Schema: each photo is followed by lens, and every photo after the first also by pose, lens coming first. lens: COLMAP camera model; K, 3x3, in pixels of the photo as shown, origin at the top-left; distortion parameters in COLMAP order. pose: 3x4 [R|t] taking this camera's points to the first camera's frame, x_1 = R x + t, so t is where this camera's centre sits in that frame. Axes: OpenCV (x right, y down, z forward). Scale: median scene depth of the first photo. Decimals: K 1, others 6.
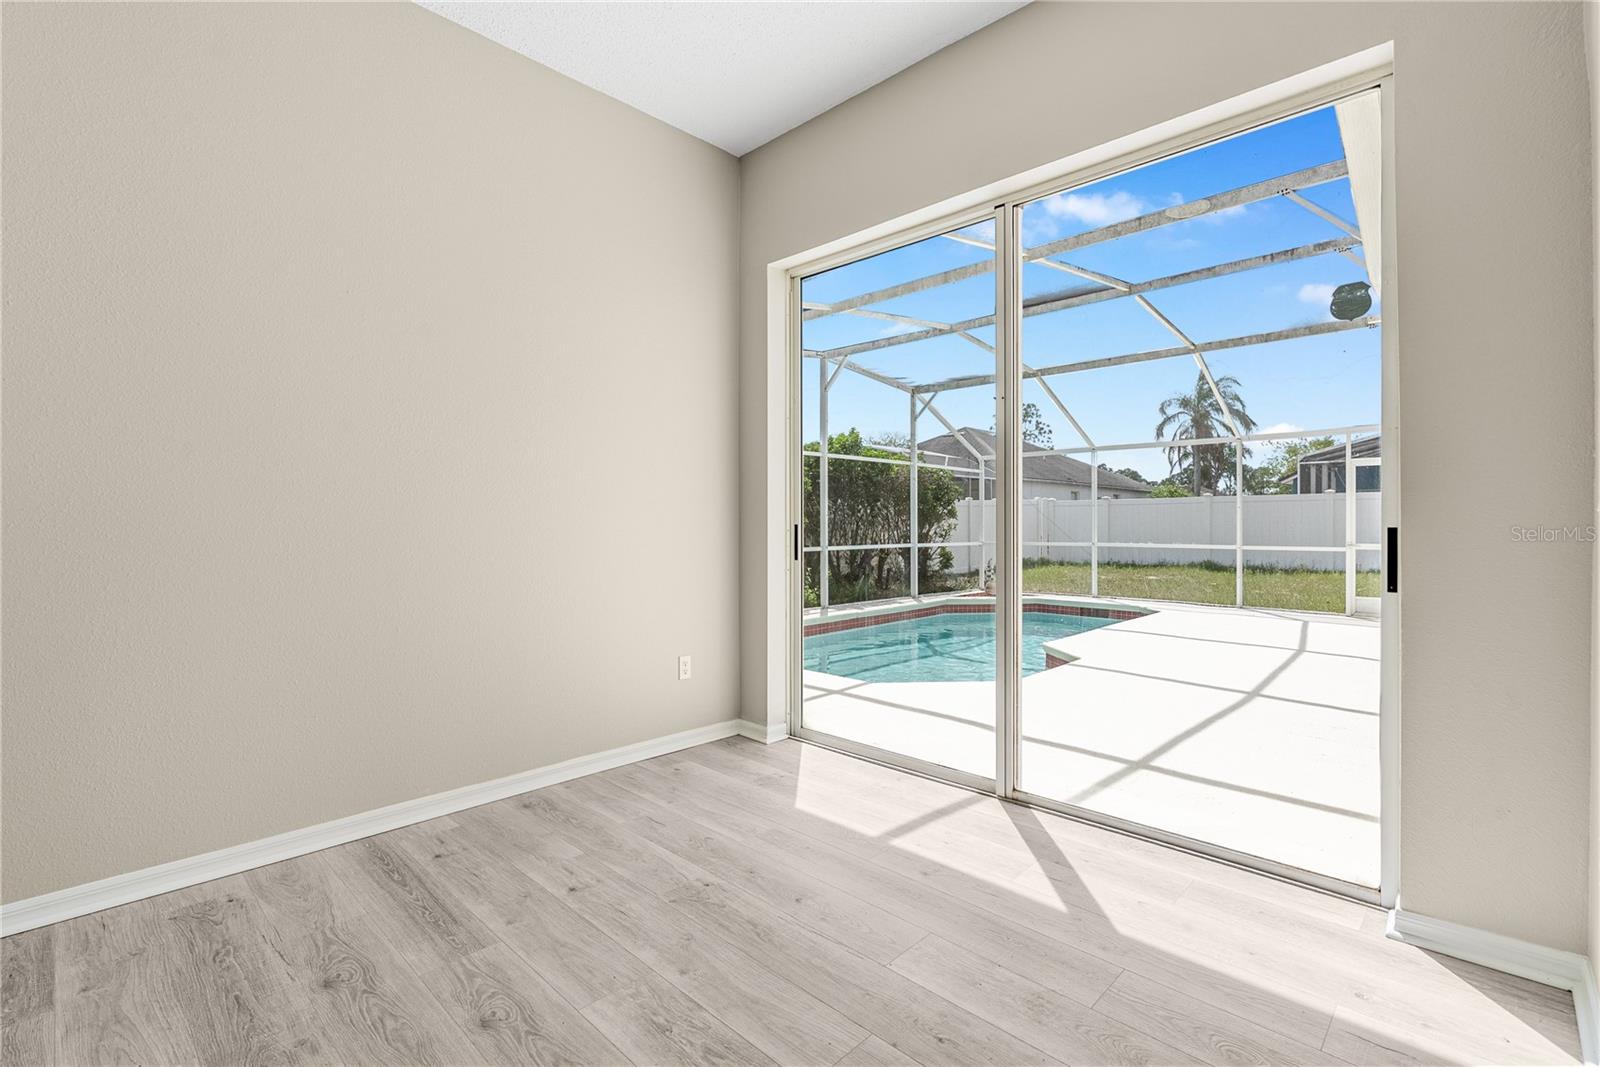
lens RADIAL K [[751.9, 0, 810.6], [0, 751.9, 530.2], [0, 0, 1]] dist [0.001865, 0.000542]
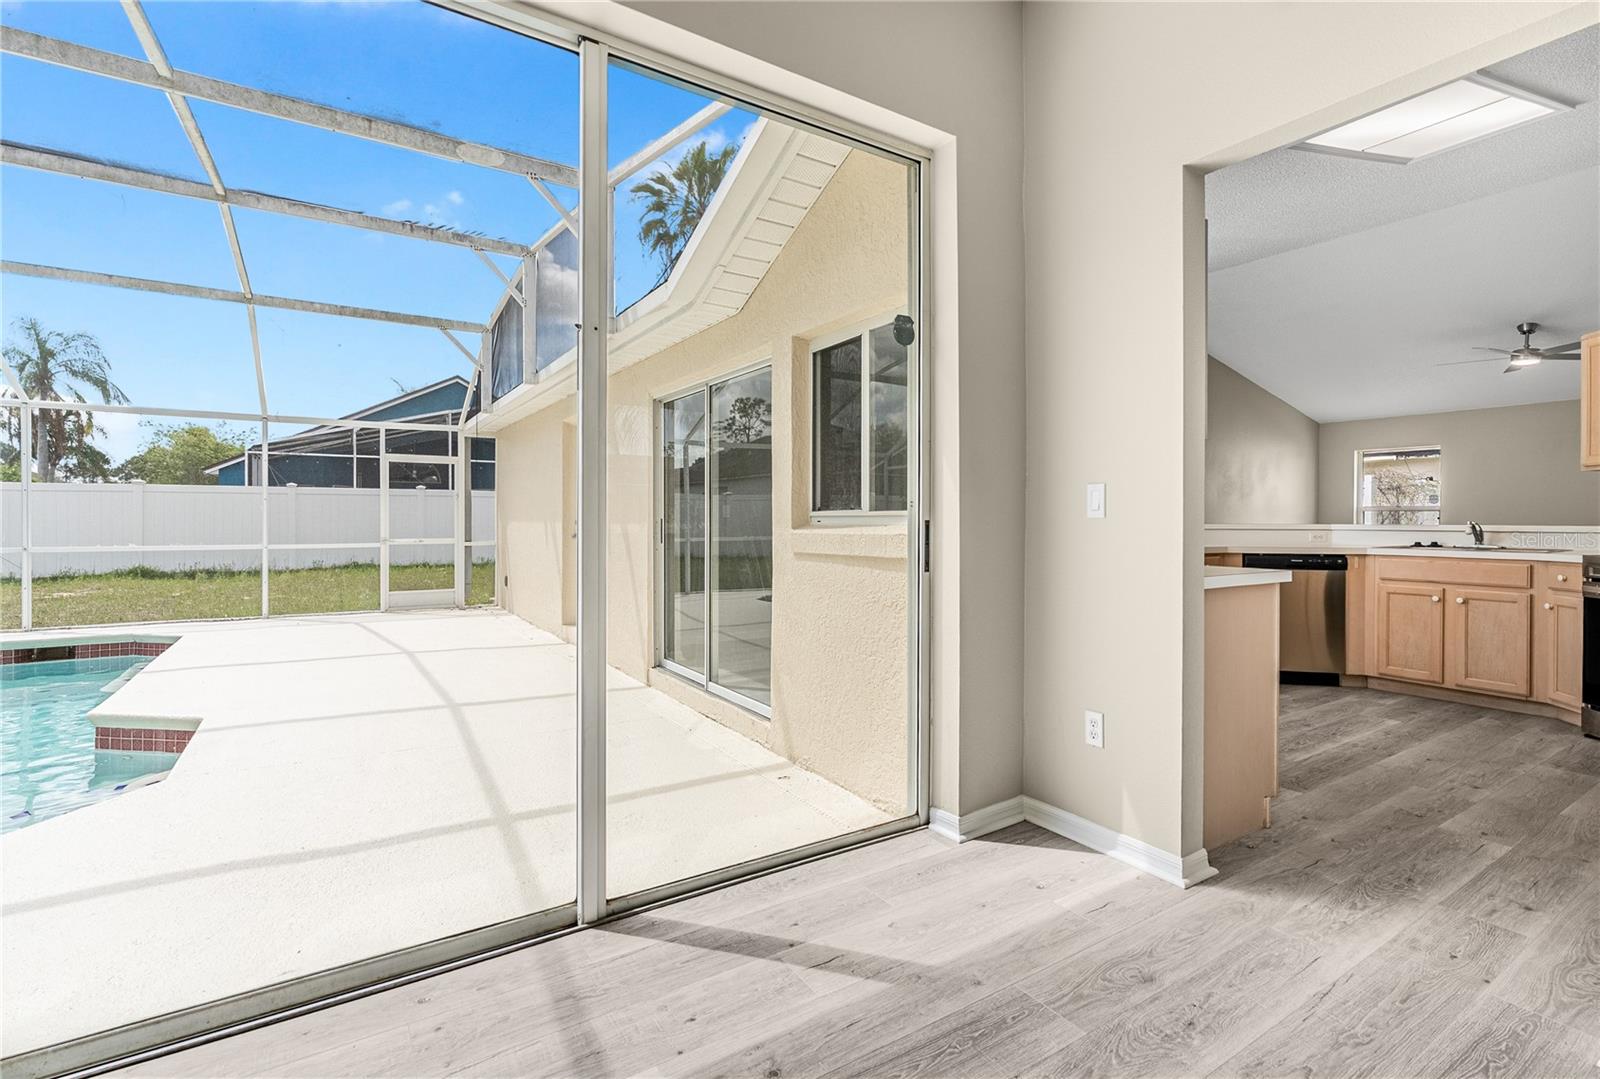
lens RADIAL K [[751.9, 0, 781.5], [0, 751.9, 525.8], [0, 0, 1]] dist [0.001865, 0.000542]
pose [[0.214091, -0.001188, 0.976813, -0.167705], [0.004484, 0.999990, 0.000233, 0.001690], [-0.976803, 0.004330, 0.214094, 0.321599]]
